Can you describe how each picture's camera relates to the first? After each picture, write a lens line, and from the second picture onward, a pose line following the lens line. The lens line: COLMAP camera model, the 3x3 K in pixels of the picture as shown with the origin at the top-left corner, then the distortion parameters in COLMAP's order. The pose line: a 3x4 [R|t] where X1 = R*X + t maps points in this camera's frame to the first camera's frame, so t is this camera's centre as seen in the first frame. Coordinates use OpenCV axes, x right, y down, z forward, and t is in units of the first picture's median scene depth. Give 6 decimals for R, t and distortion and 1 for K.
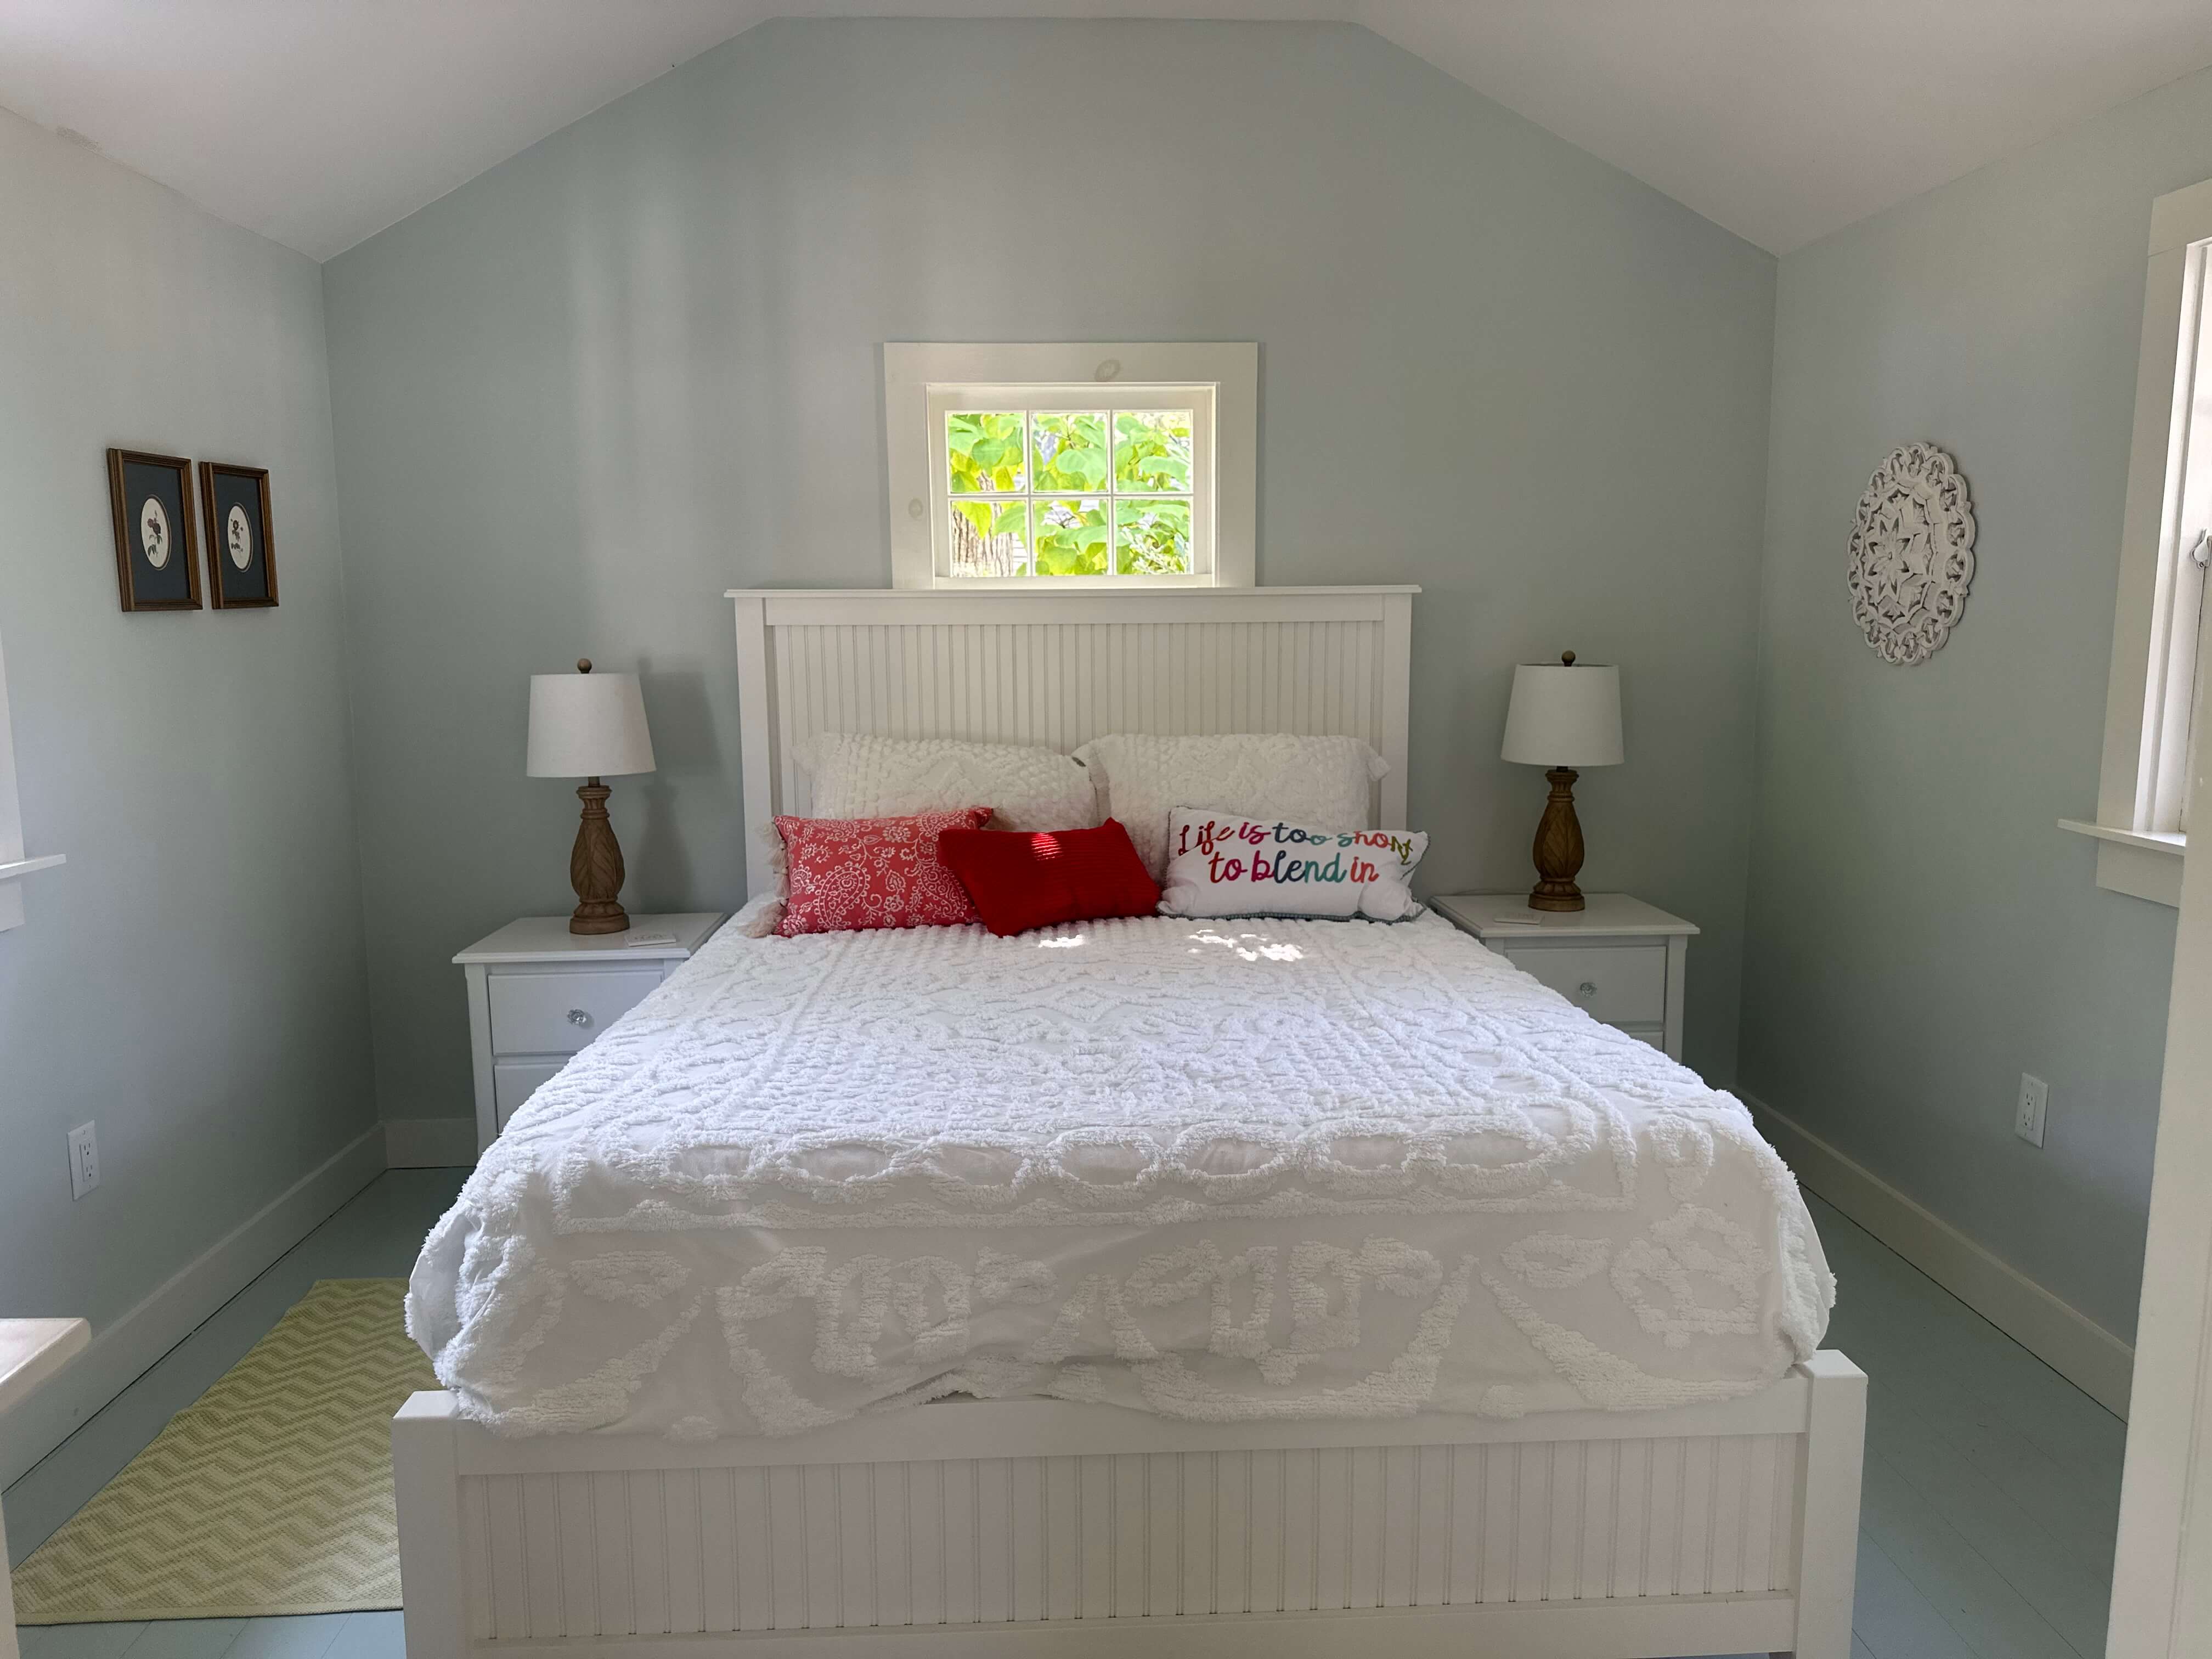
lens RADIAL K [[1526.1, 0, 1118.0], [0, 1526.1, 844.6], [0, 0, 1]] dist [0.011492, -0.047892]
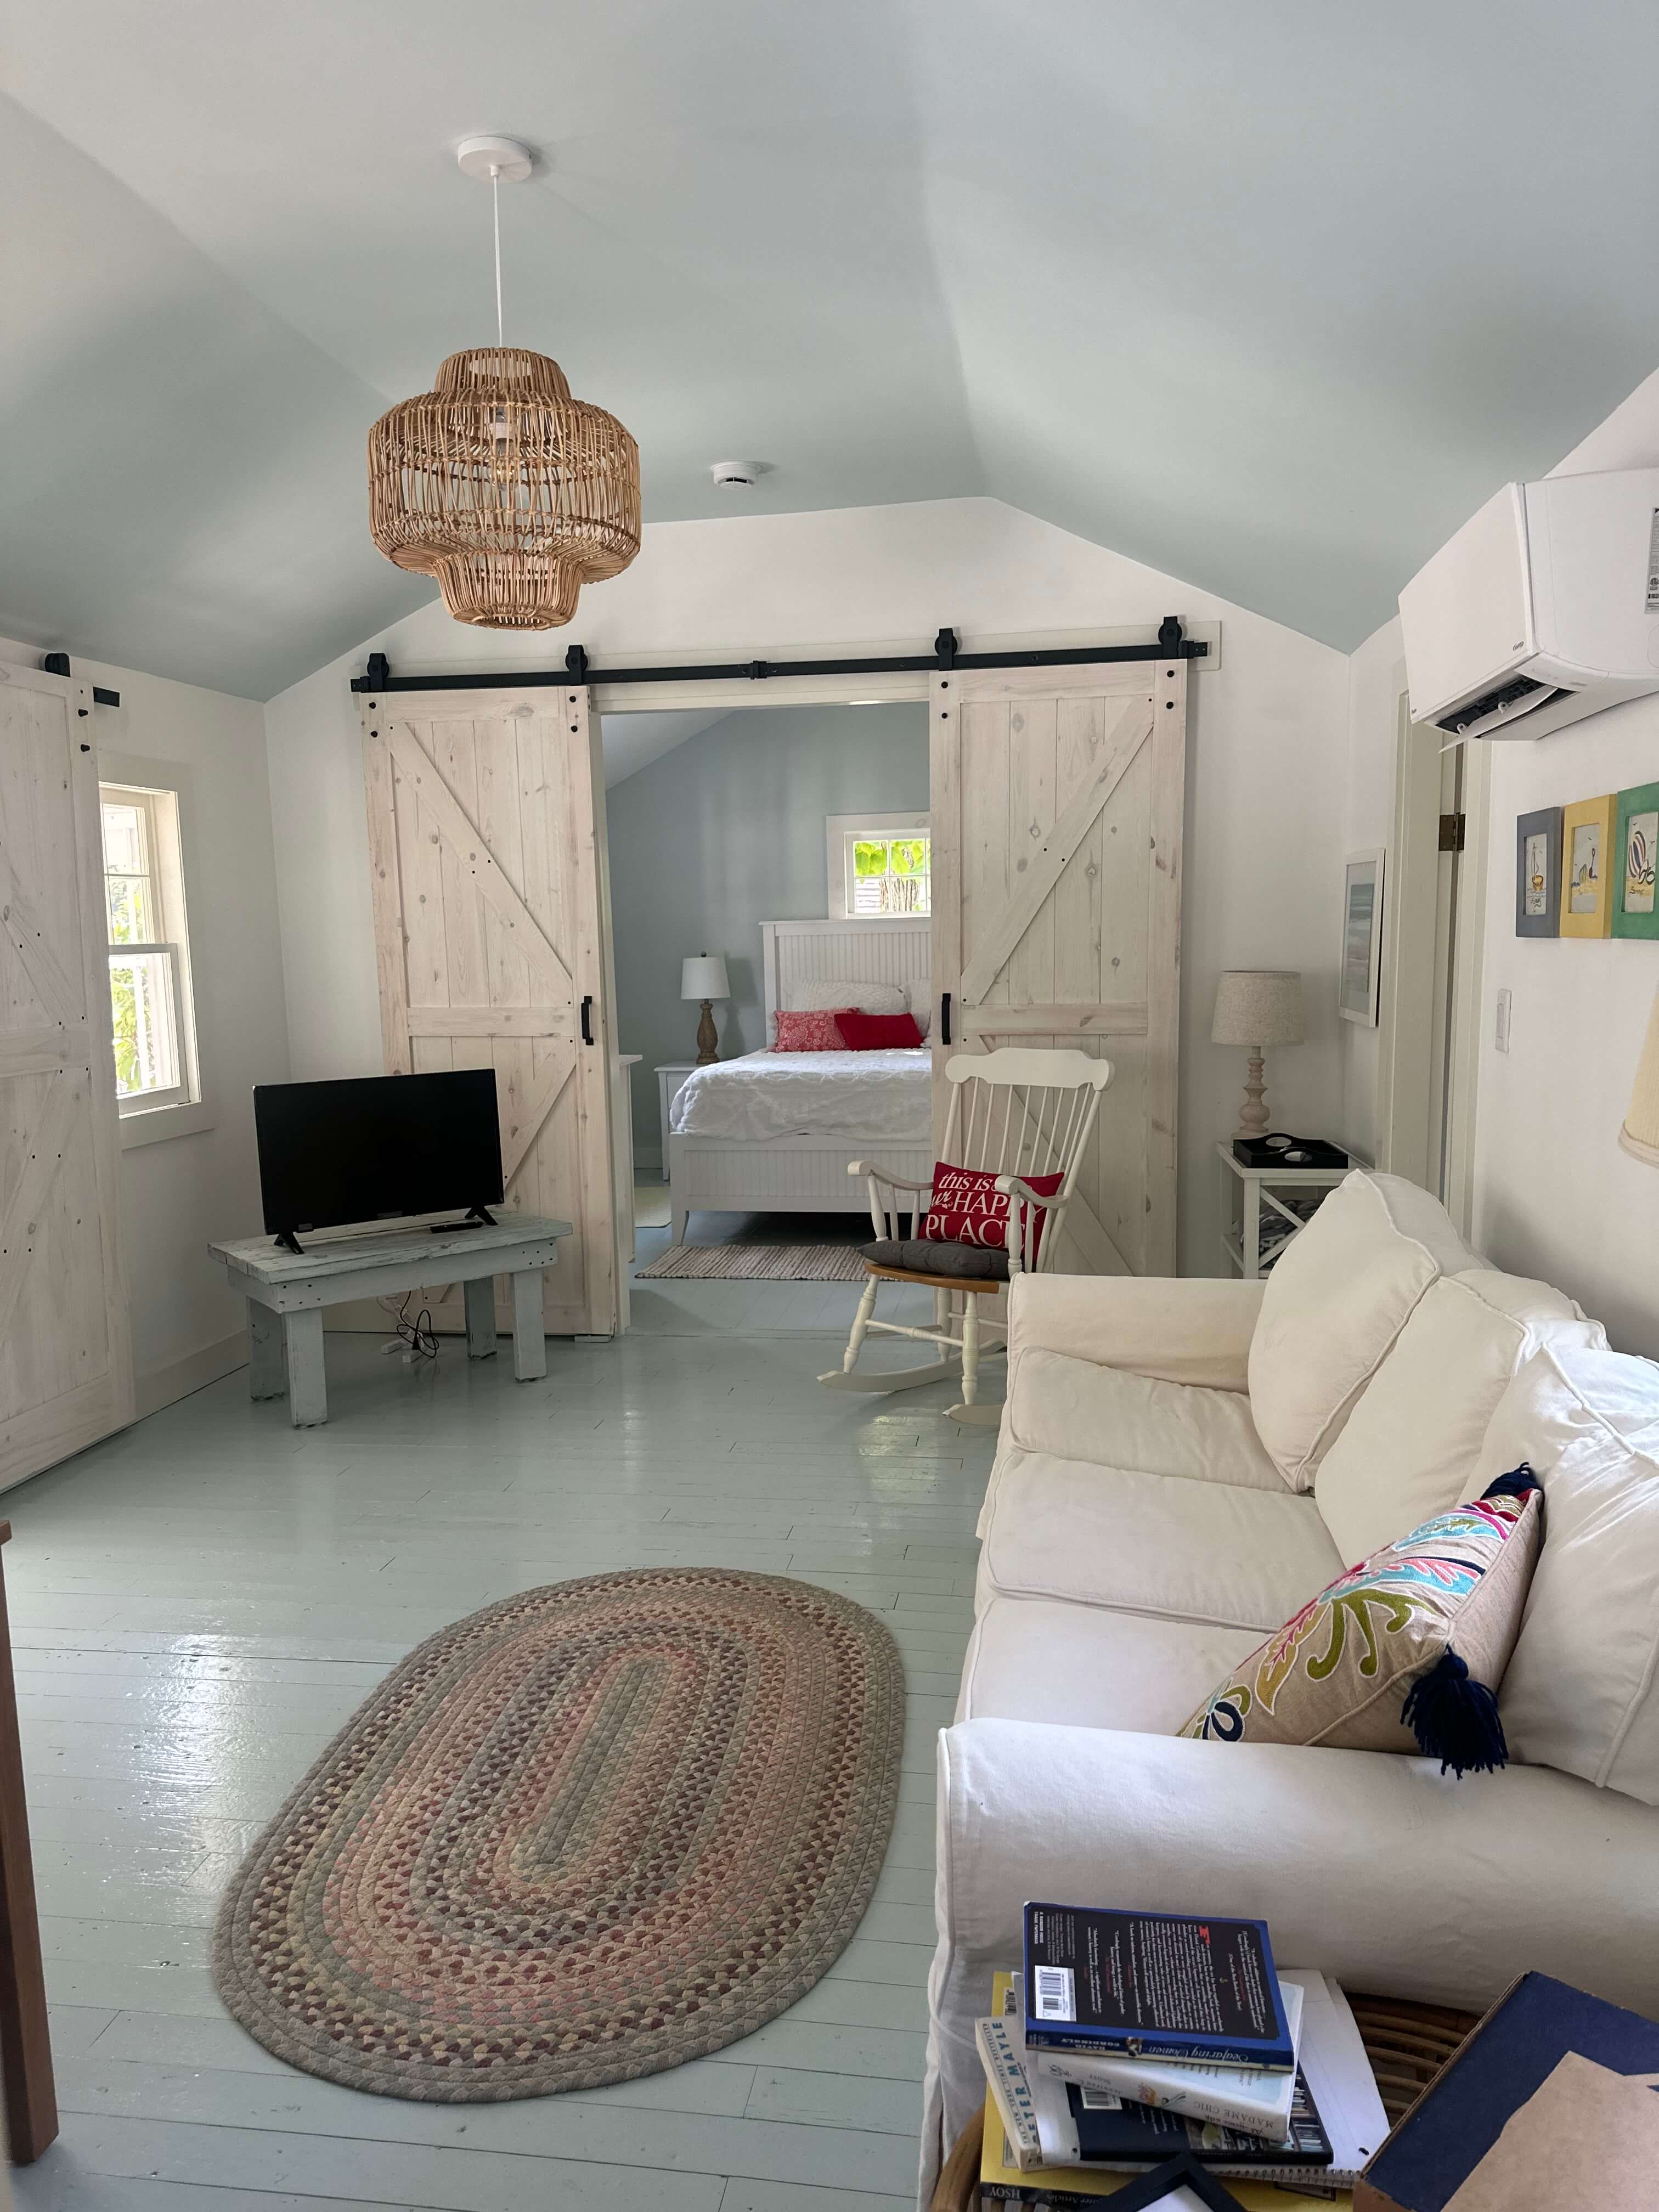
lens RADIAL K [[1526.1, 0, 843.0], [0, 1526.1, 1111.5], [0, 0, 1]] dist [0.011492, -0.047892]
pose [[0.977813, 0.007345, -0.209352, 0.435330], [-0.011878, 0.999721, -0.020407, 0.206140], [0.209144, 0.022441, 0.977627, -1.512944]]
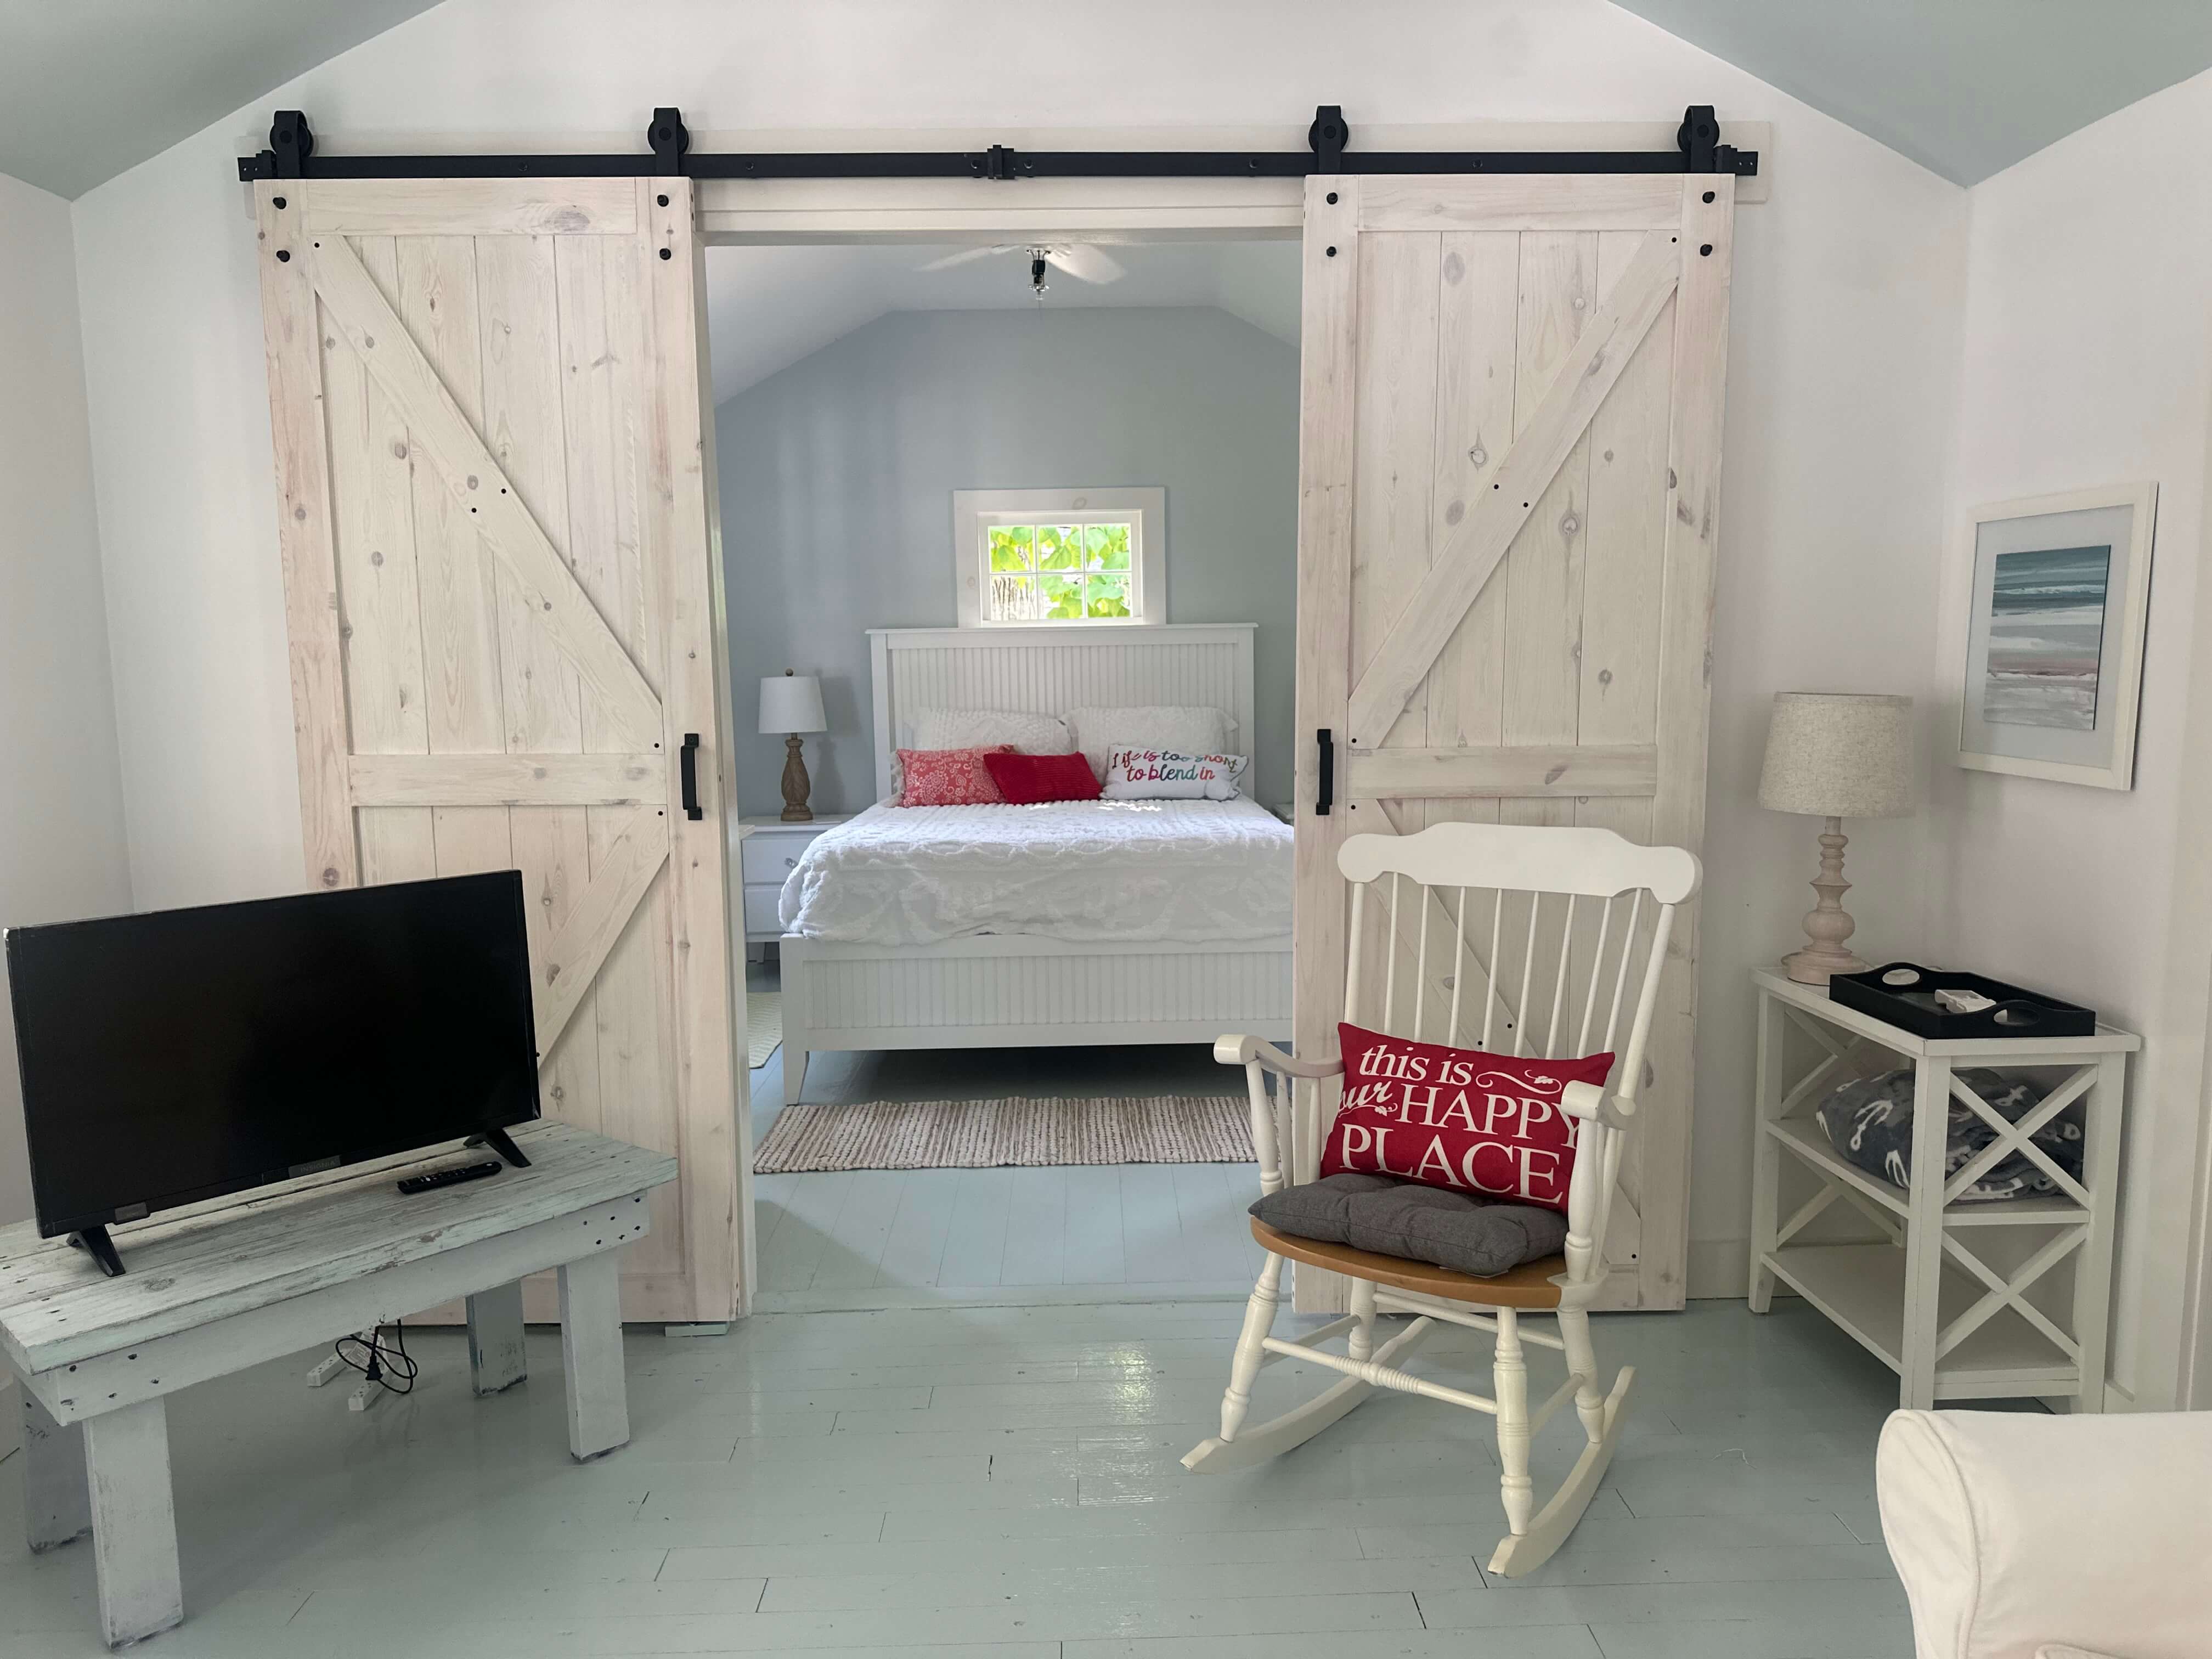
lens RADIAL K [[1526.1, 0, 1117.7], [0, 1526.1, 826.6], [0, 0, 1]] dist [0.011492, -0.047892]
pose [[0.999328, -0.006442, -0.036089, 0.117074], [0.005350, 0.999527, -0.030292, 0.138179], [0.036267, 0.030079, 0.998889, -0.888592]]
